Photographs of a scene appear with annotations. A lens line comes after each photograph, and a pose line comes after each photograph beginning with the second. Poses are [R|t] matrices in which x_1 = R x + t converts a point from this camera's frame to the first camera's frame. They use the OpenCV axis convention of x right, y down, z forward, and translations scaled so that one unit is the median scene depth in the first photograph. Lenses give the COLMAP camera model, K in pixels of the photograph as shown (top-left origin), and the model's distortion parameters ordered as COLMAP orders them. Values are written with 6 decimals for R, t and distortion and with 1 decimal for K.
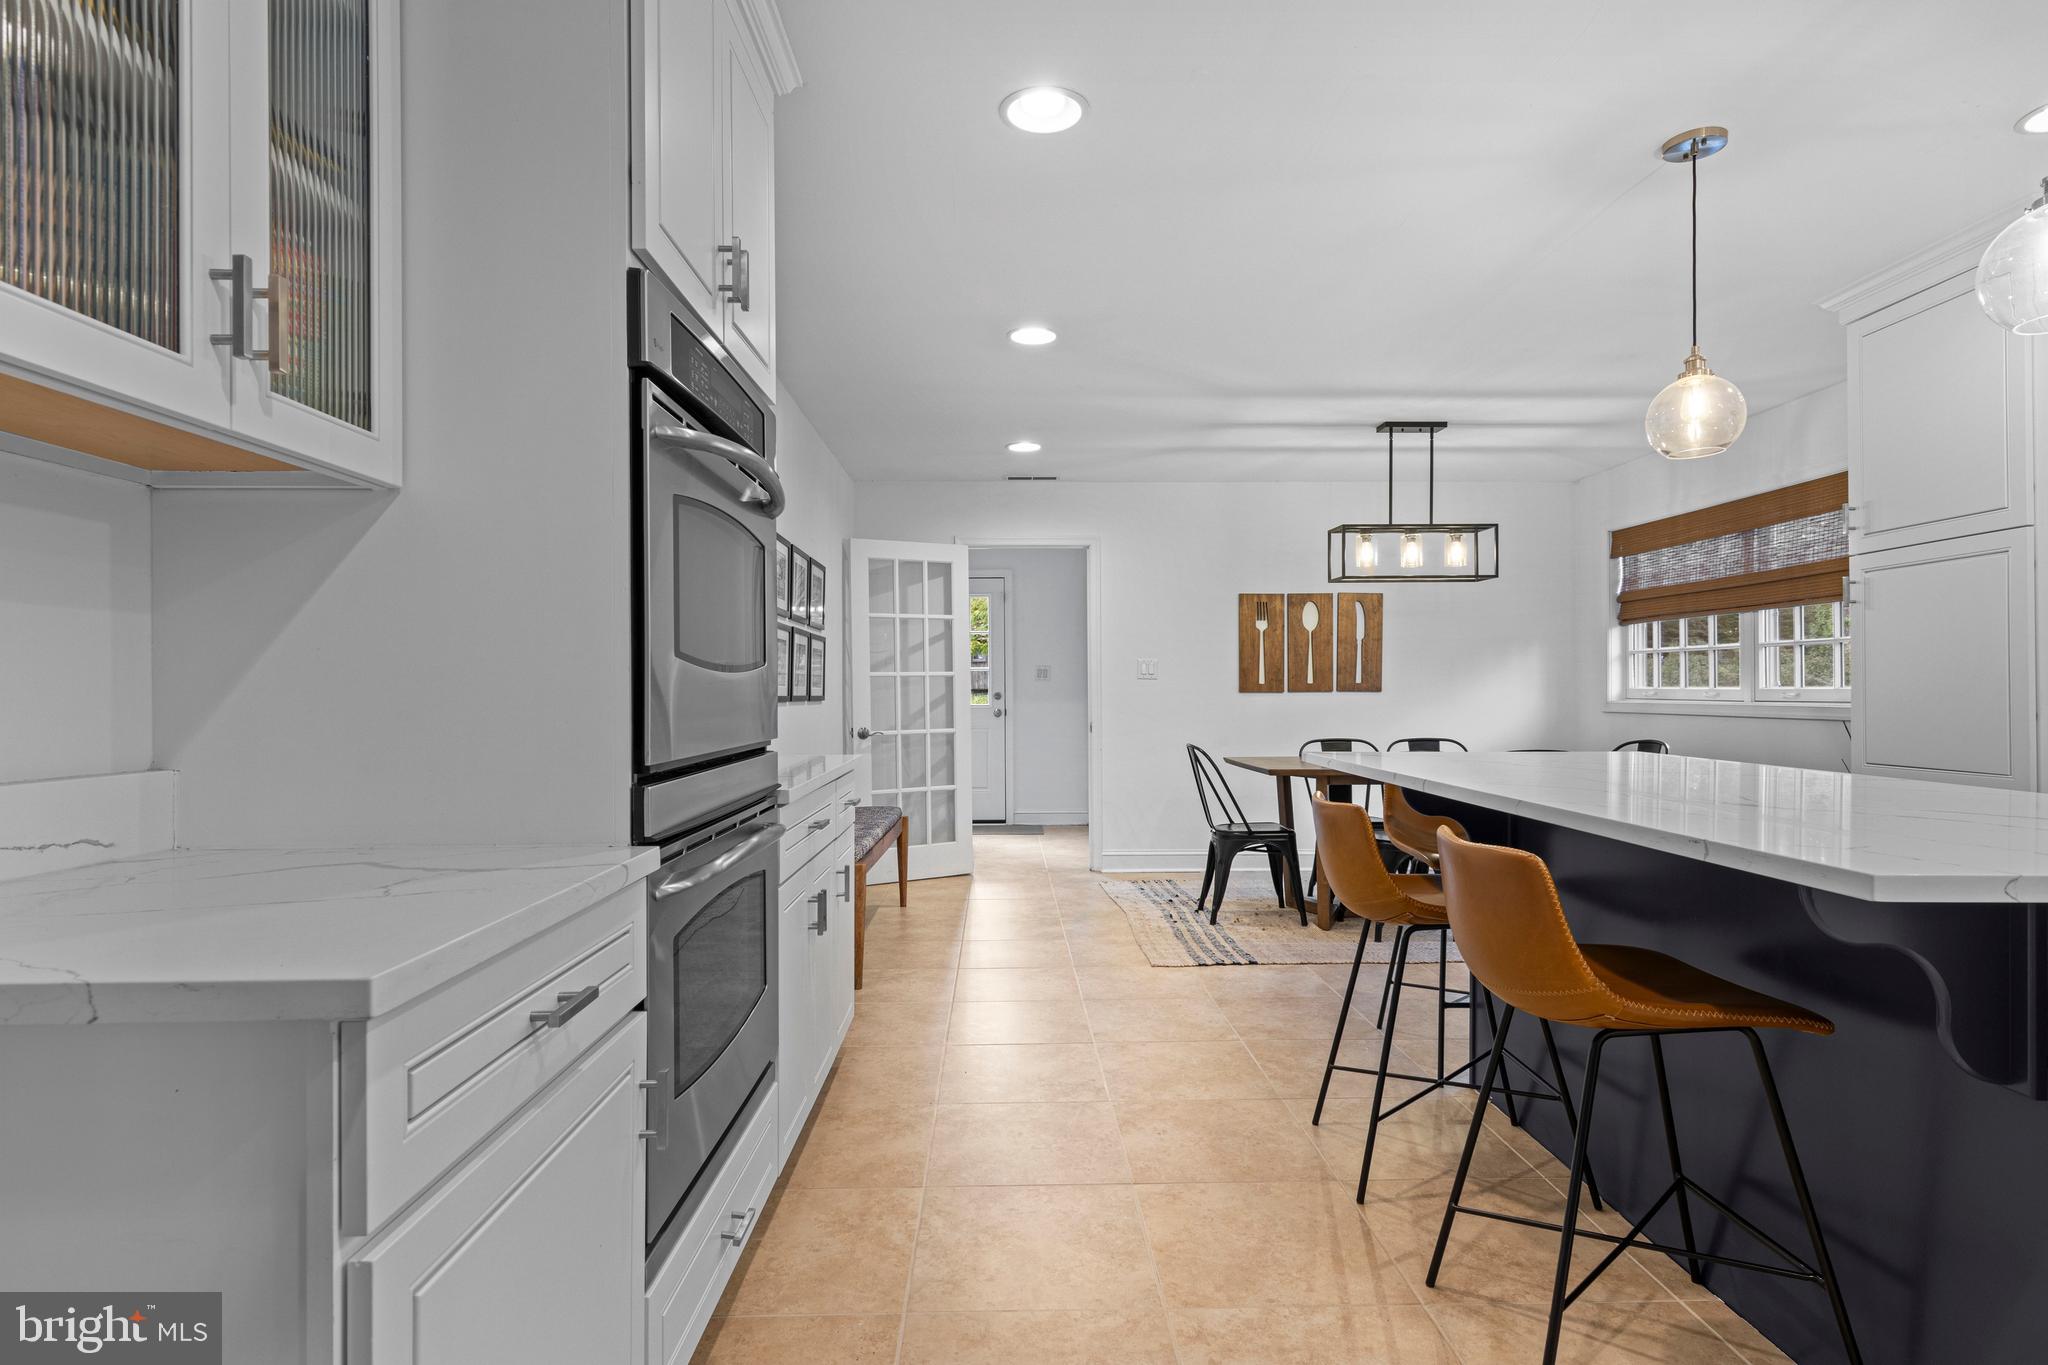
lens RADIAL K [[1049.2, 0, 1025.0], [0, 1049.2, 691.4], [0, 0, 1]] dist [0.015654, -0.004787]
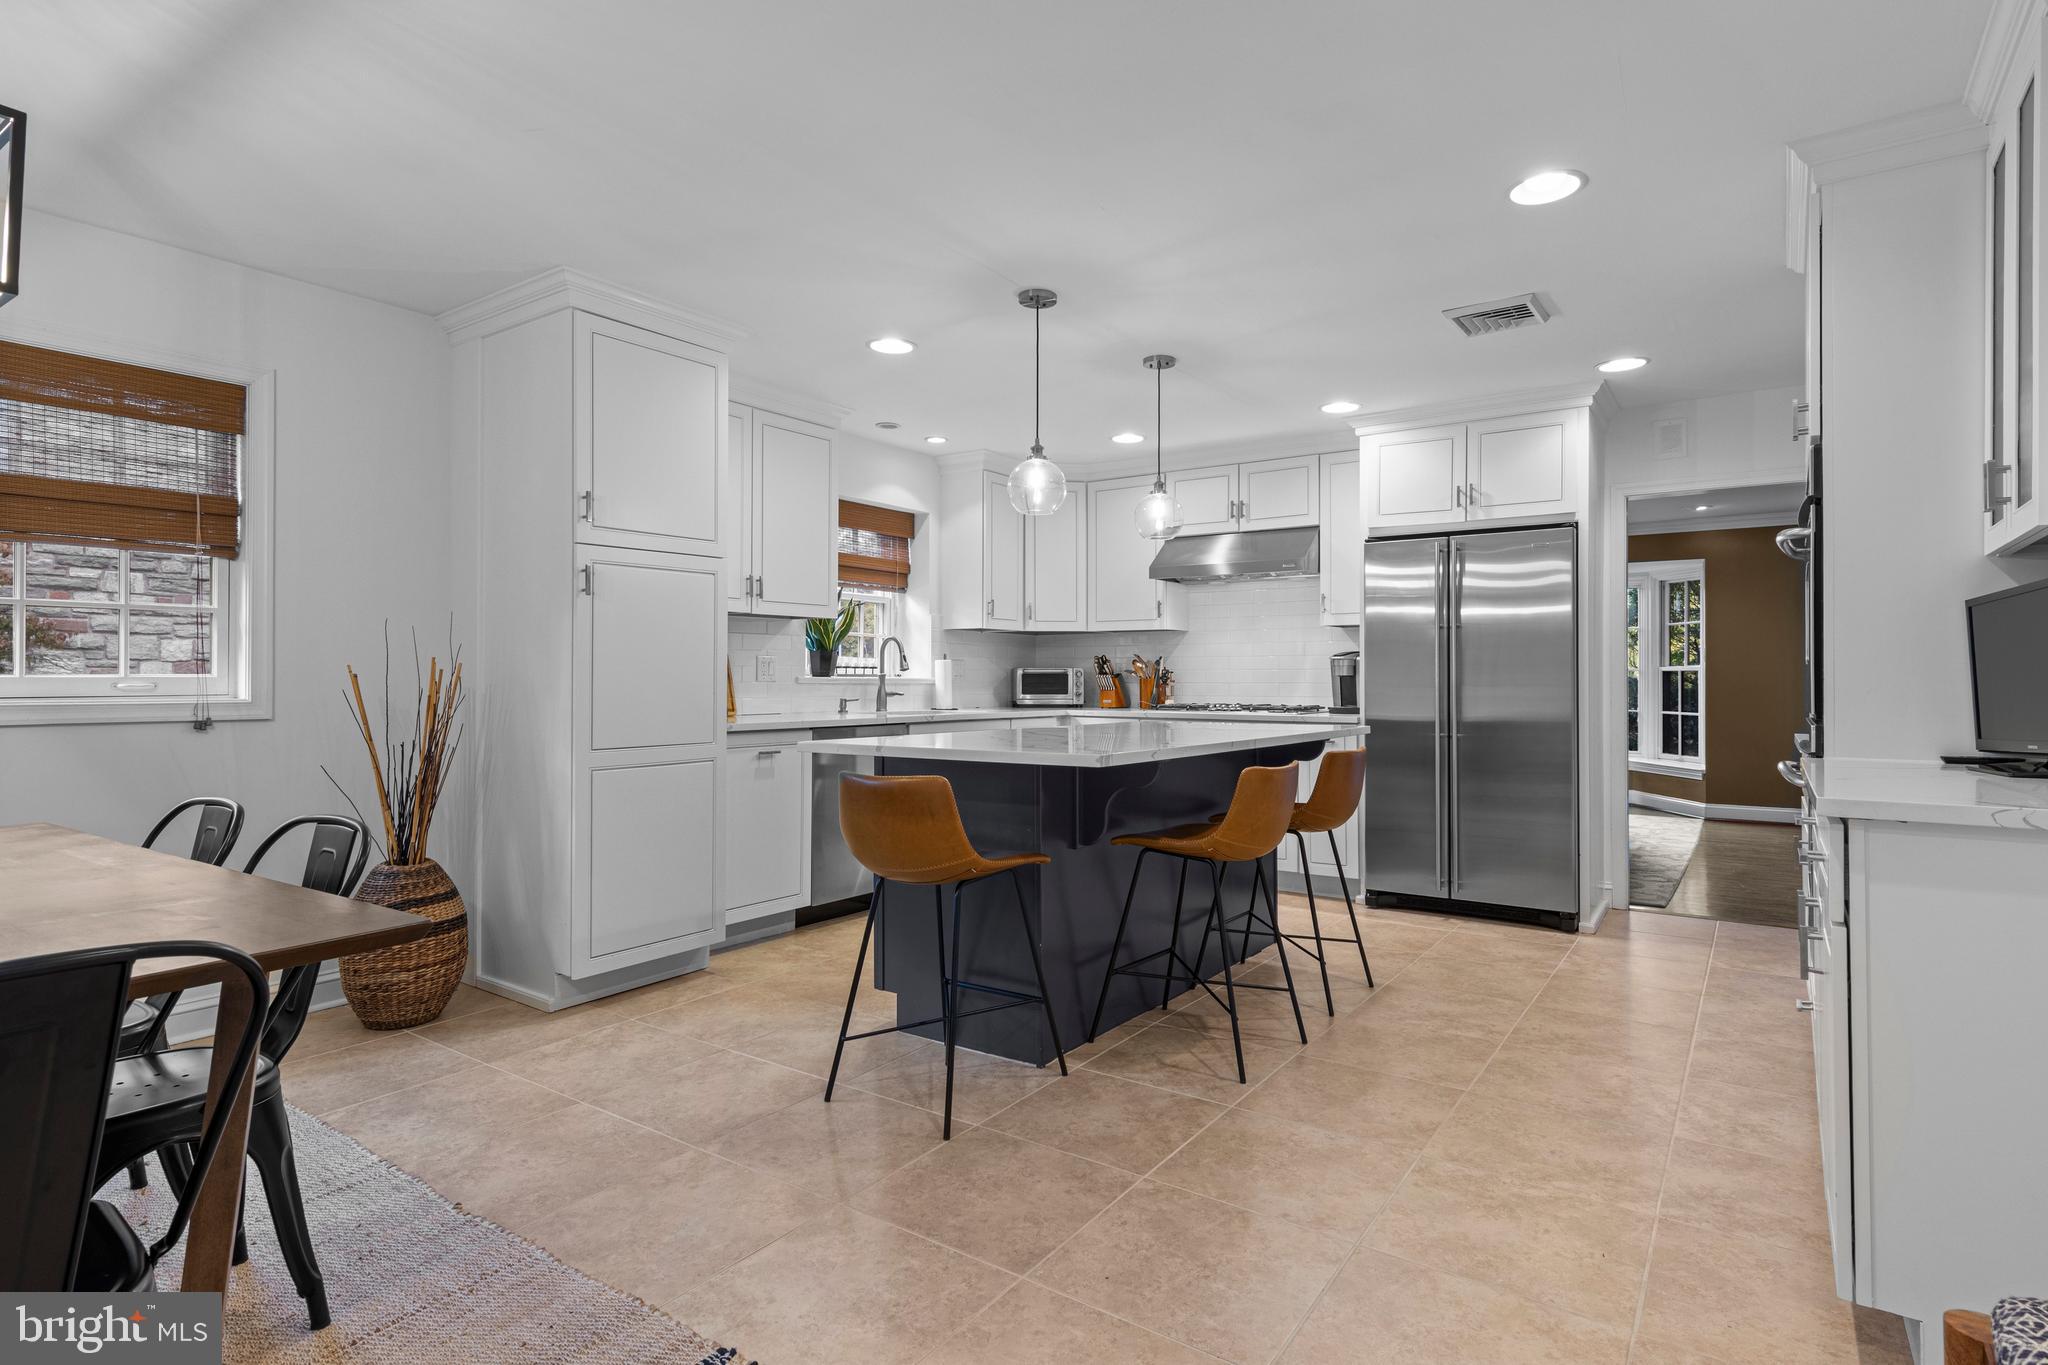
lens RADIAL K [[1049.2, 0, 1018.8], [0, 1049.2, 687.9], [0, 0, 1]] dist [0.015654, -0.004787]
pose [[-0.801833, -0.002453, 0.597544, -0.115280], [0.002931, 0.999963, 0.008038, 0.000513], [-0.597541, 0.008196, -0.801796, 1.279786]]
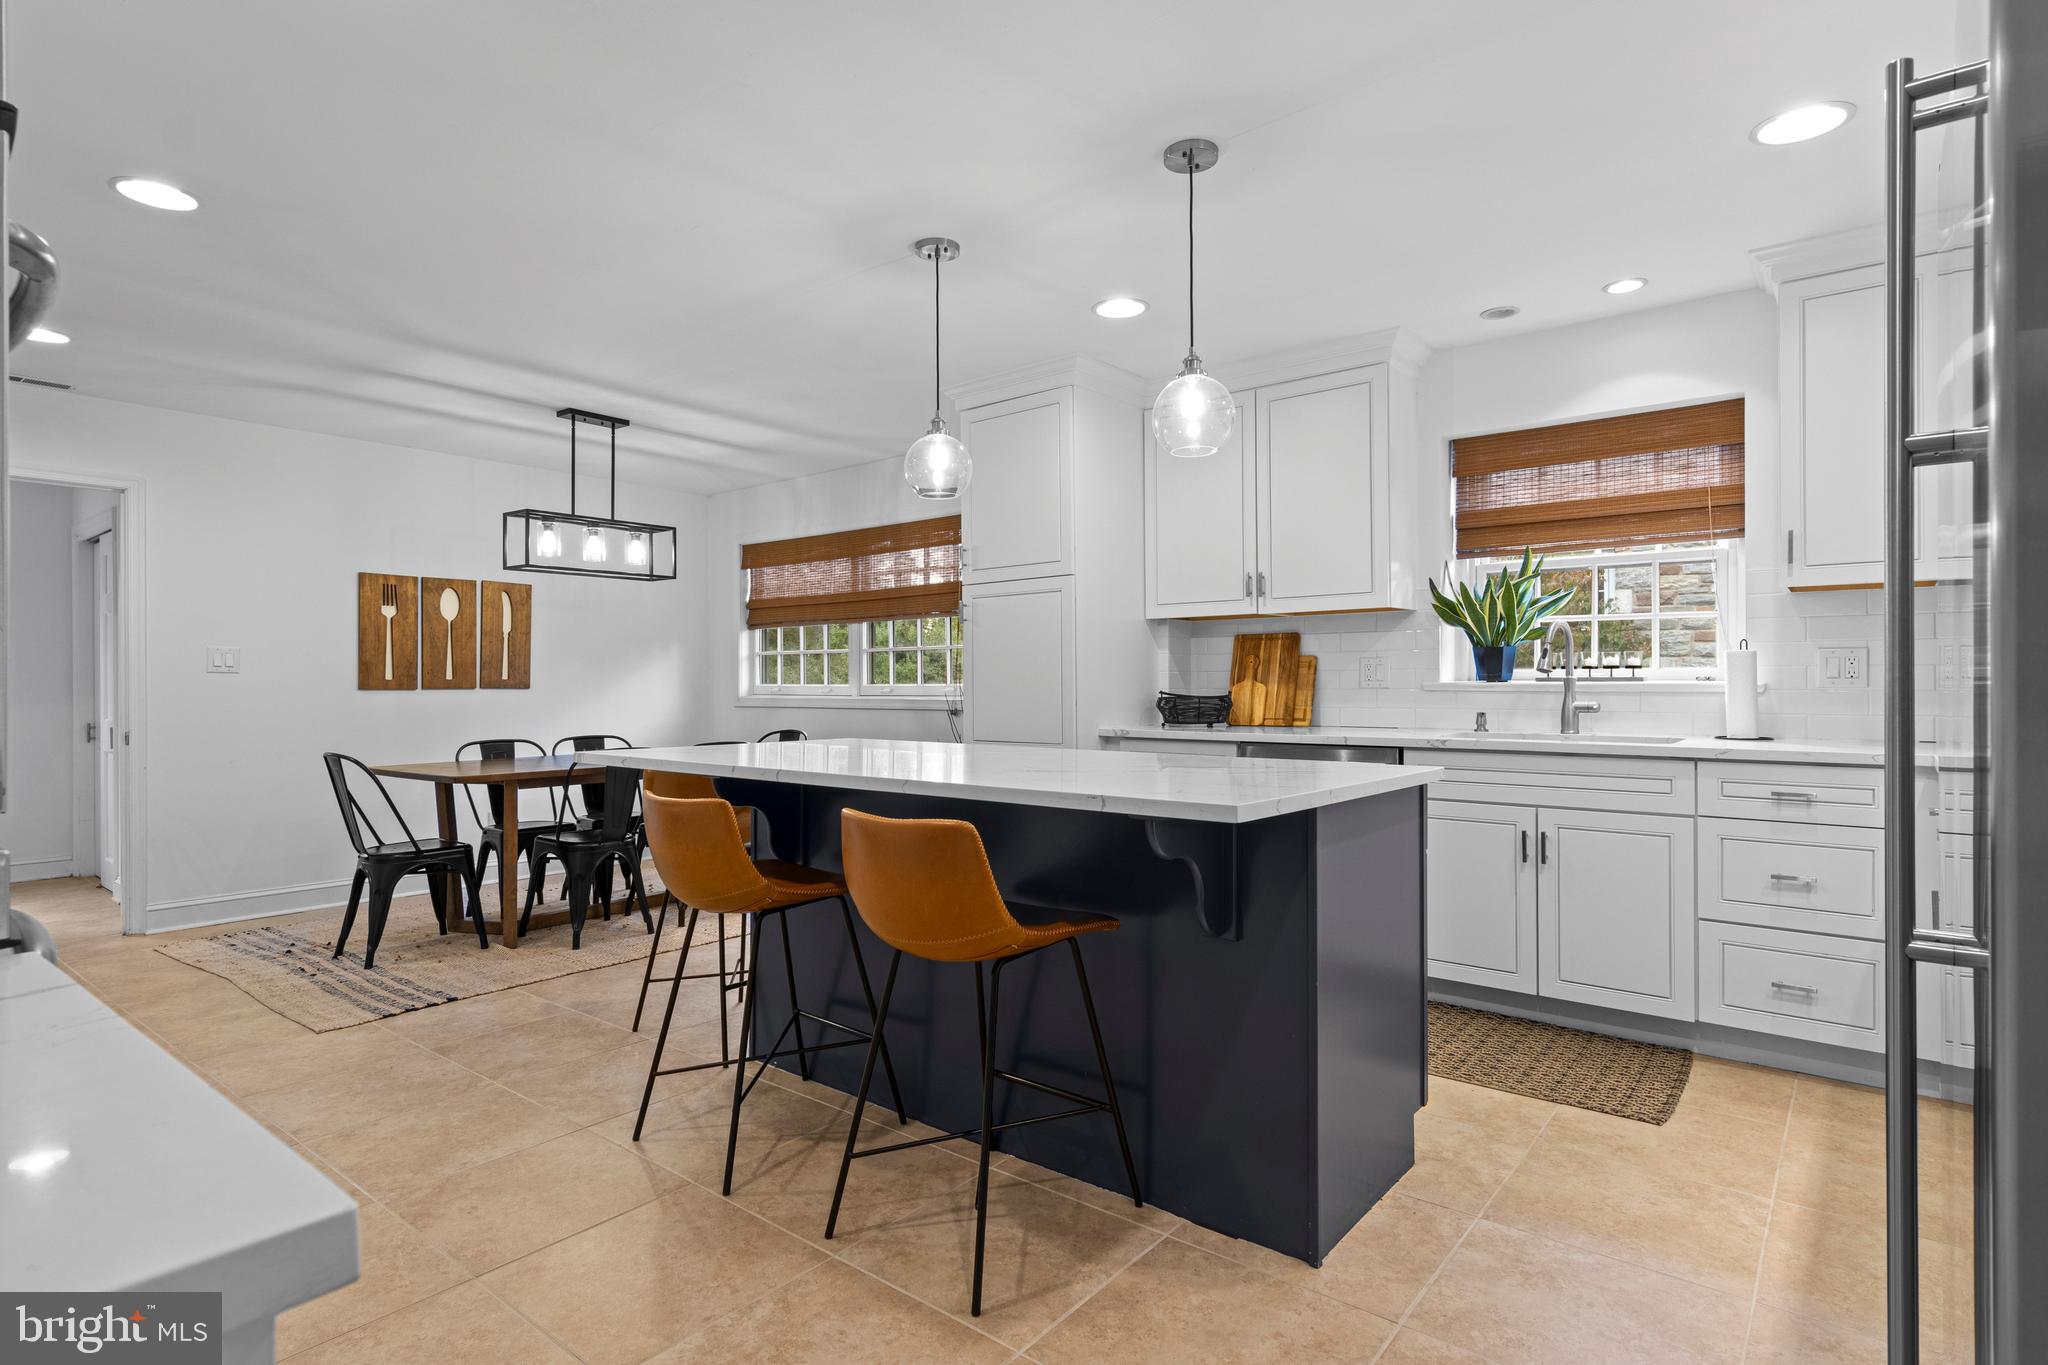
lens RADIAL K [[1049.2, 0, 1029.3], [0, 1049.2, 683.6], [0, 0, 1]] dist [0.015654, -0.004787]
pose [[0.646647, 0.001606, 0.762788, -0.143767], [0.002567, 0.999988, -0.004282, 0.001253], [-0.762785, 0.004727, 0.646635, 0.068954]]
